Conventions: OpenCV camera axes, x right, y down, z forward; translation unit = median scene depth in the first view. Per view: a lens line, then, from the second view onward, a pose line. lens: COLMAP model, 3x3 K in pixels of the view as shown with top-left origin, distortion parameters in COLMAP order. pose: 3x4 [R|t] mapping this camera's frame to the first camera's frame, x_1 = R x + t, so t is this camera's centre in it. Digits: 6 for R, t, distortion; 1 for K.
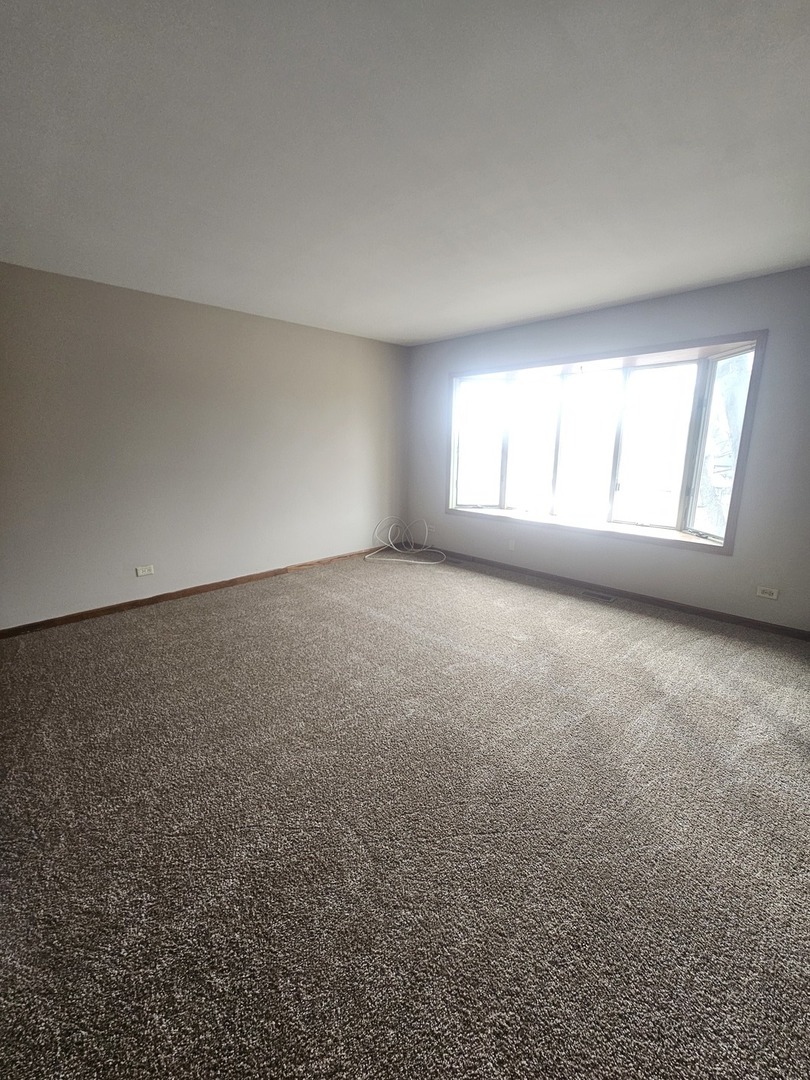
lens RADIAL K [[440.4, 0, 403.3], [0, 440.4, 540.1], [0, 0, 1]] dist [-0.000414, -0.000052]
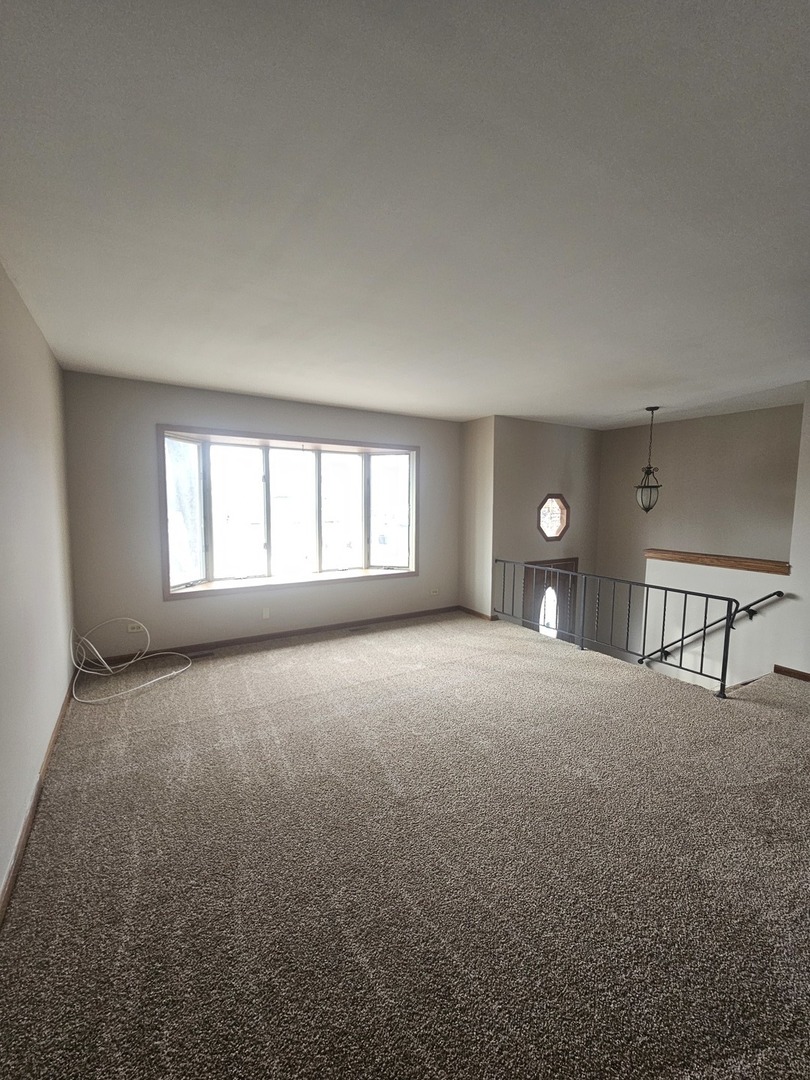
lens RADIAL K [[426.1, 0, 405.0], [0, 426.1, 540.0], [0, 0, 1]] dist [0.001834, 0.000541]
pose [[0.249099, -0.087683, 0.964501, -0.586984], [0.208485, 0.977399, 0.035011, -0.118961], [-0.945772, 0.192362, 0.261750, 0.450676]]
